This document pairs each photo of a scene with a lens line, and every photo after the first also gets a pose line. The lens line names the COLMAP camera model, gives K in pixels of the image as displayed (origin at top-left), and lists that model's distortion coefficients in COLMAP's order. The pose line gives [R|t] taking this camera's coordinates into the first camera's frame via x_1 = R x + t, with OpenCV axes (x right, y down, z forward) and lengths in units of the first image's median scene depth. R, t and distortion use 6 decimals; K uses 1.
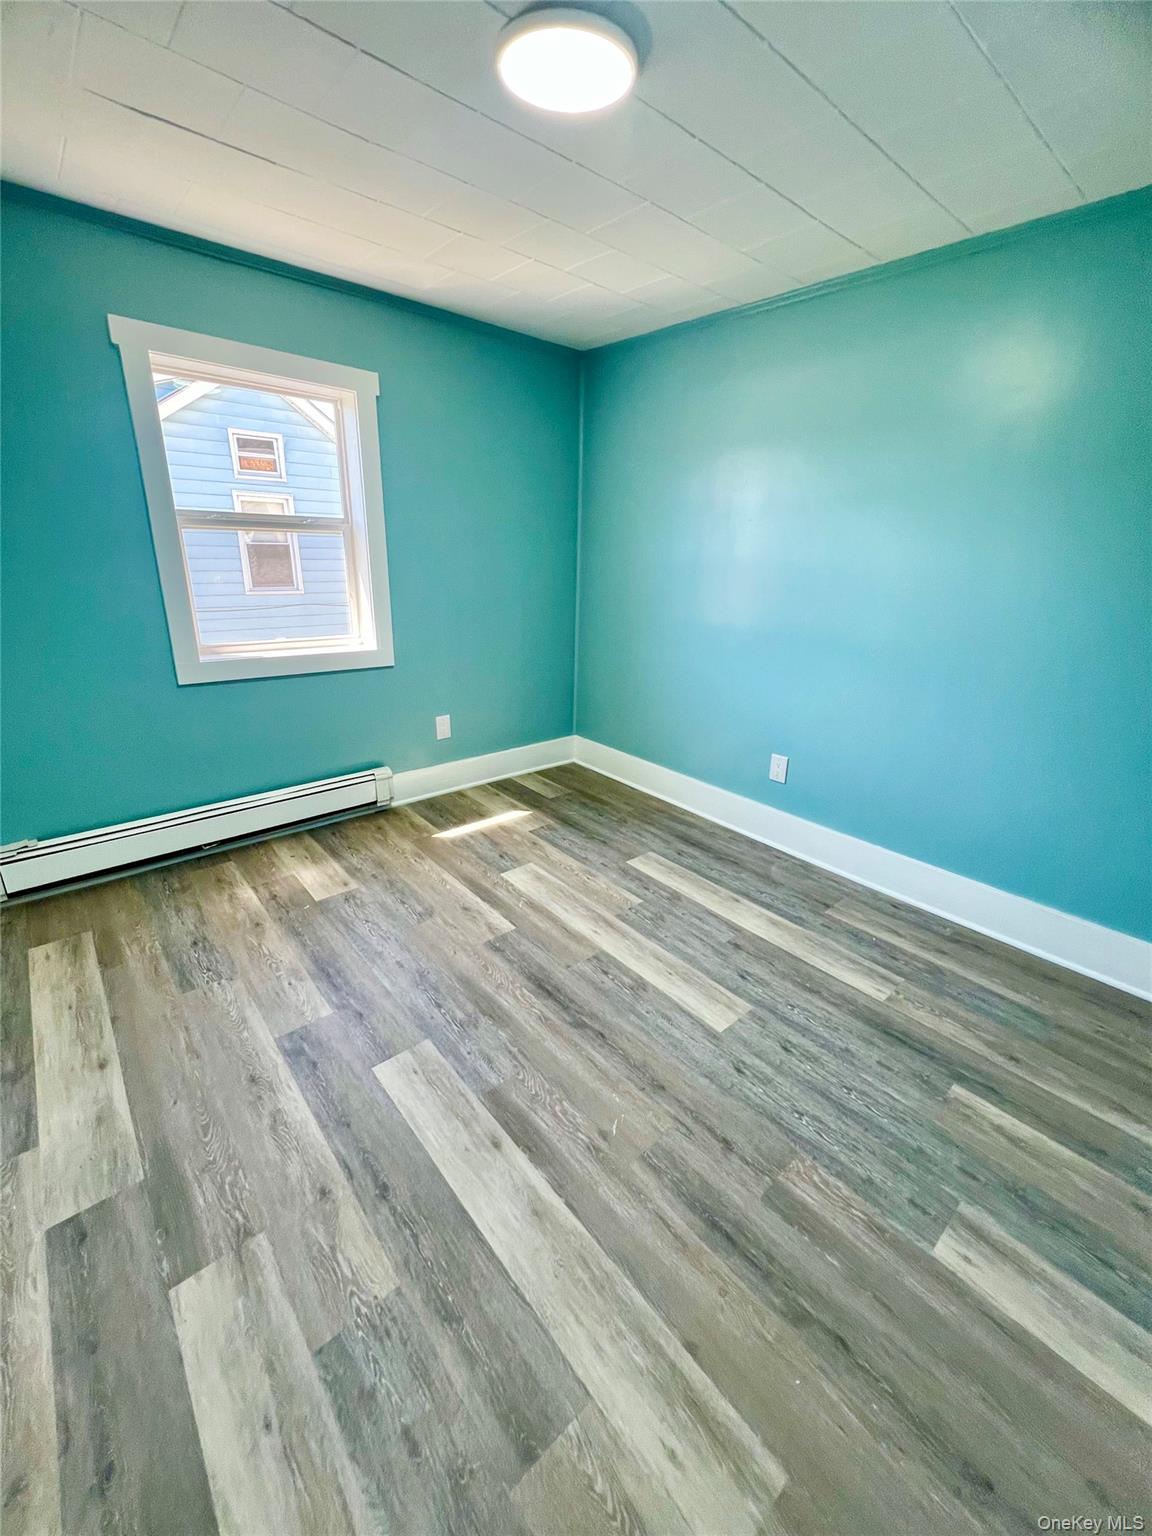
lens RADIAL K [[622.0, 0, 600.7], [0, 622.0, 743.4], [0, 0, 1]] dist [-0.000429, 0.000727]
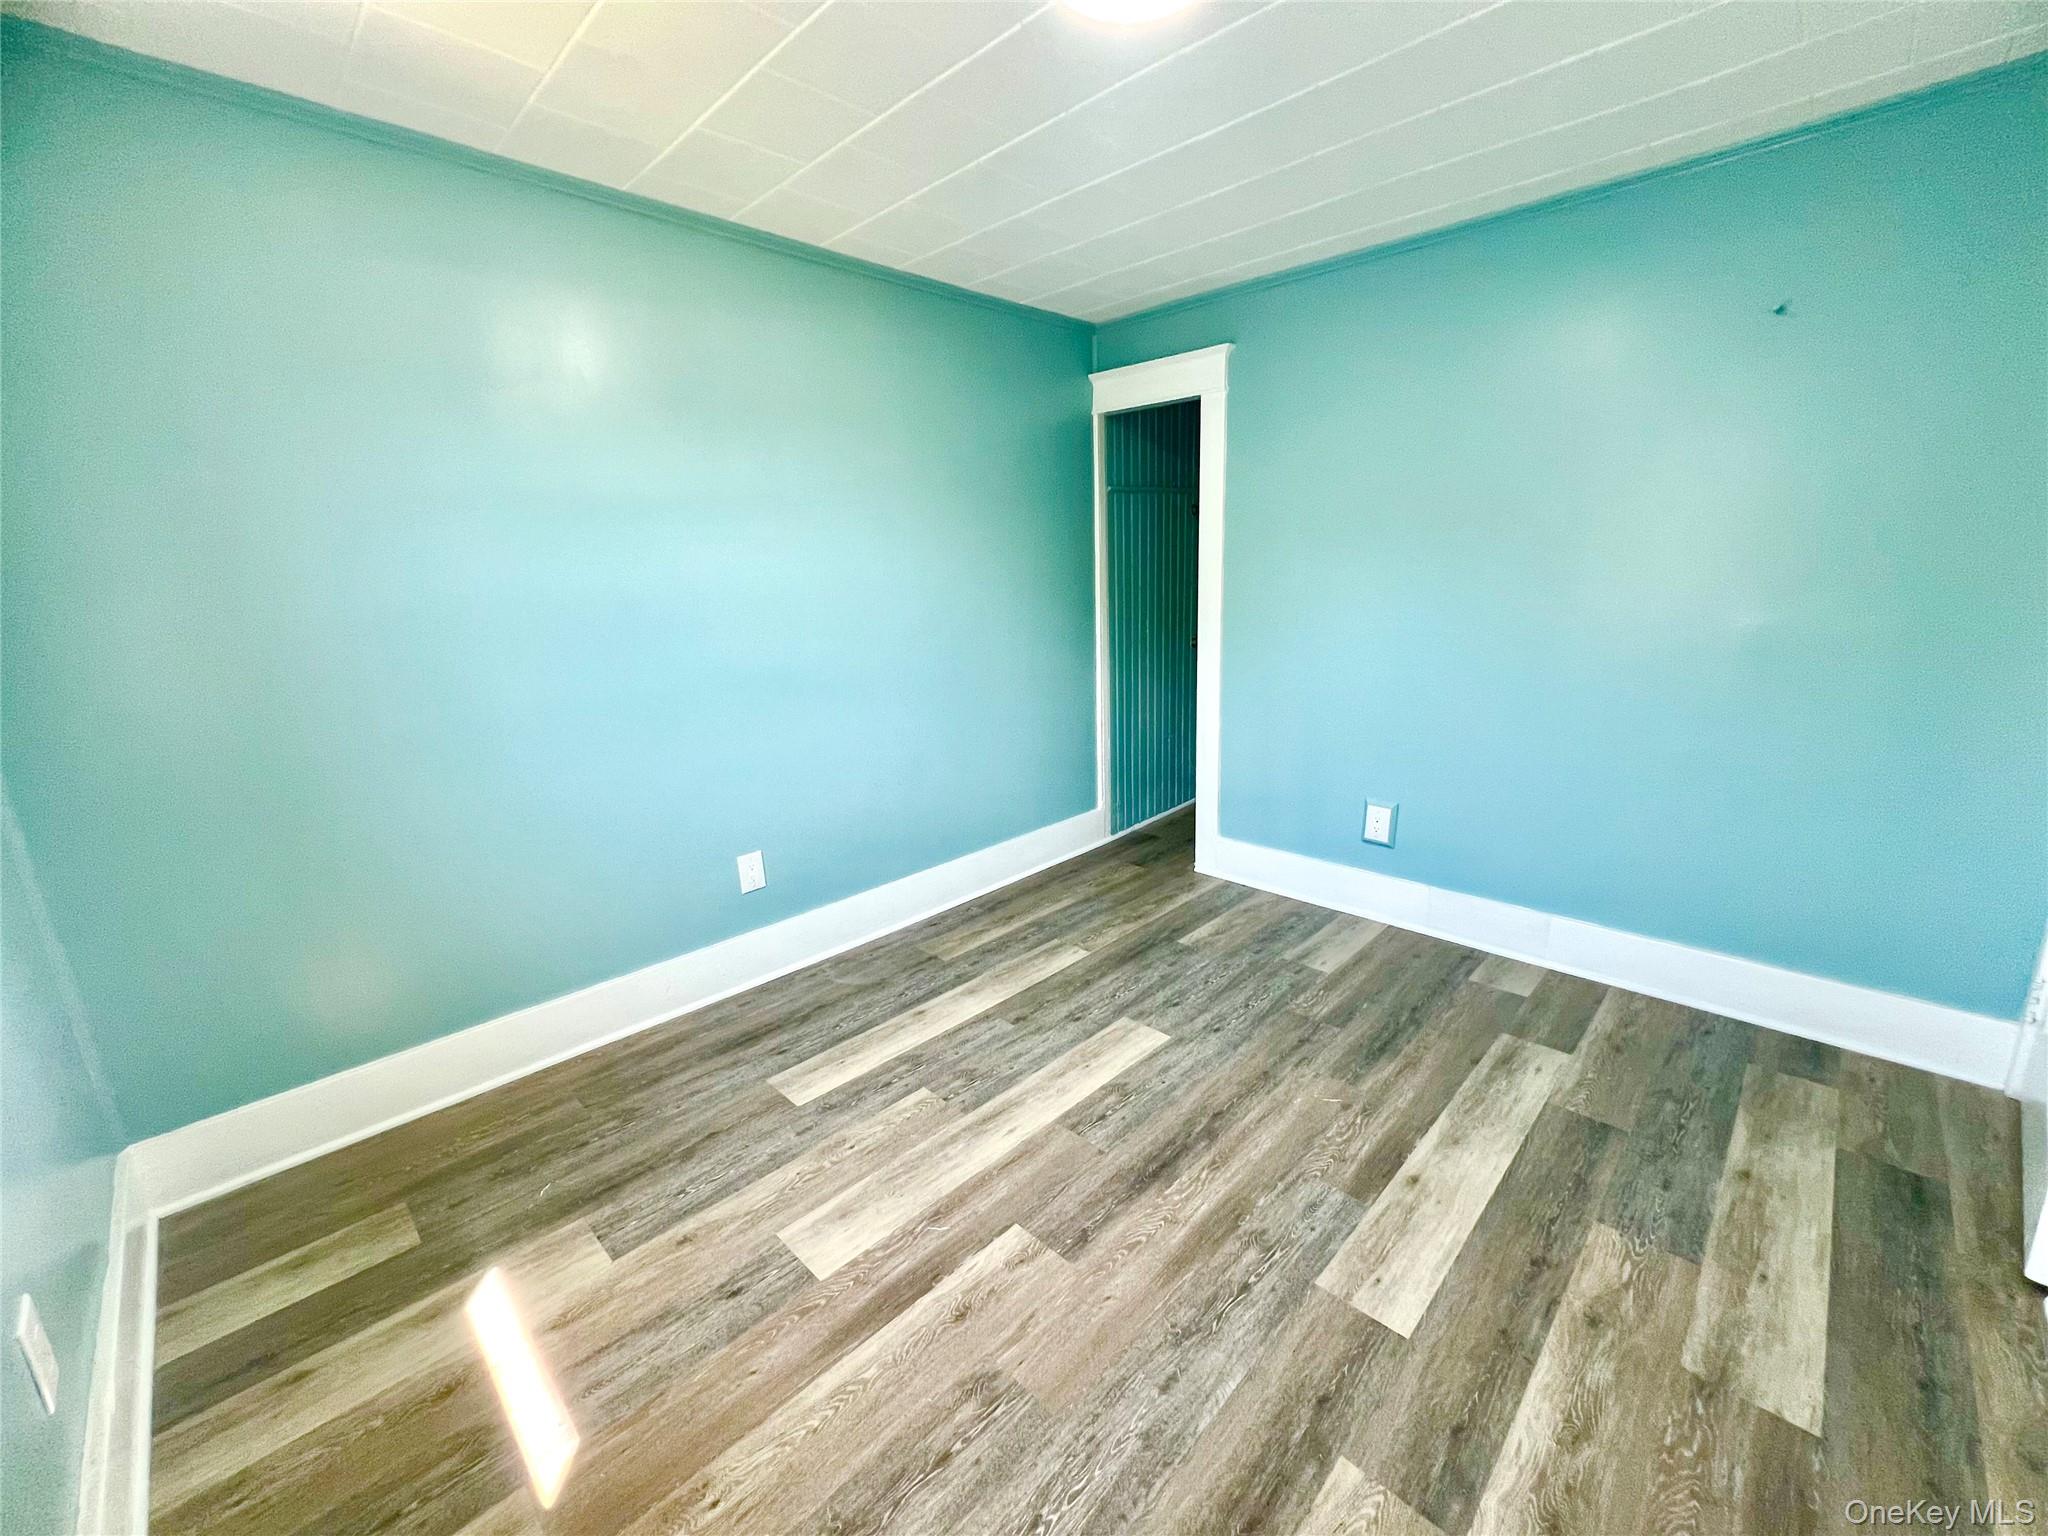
lens RADIAL K [[829.3, 0, 1024.0], [0, 829.3, 768.0], [0, 0, 1]] dist [-0.000429, 0.000727]
pose [[-0.058013, -0.259045, 0.964121, -0.846453], [0.332231, 0.905691, 0.263337, -0.292412], [-0.941412, 0.335588, 0.033521, 0.965951]]
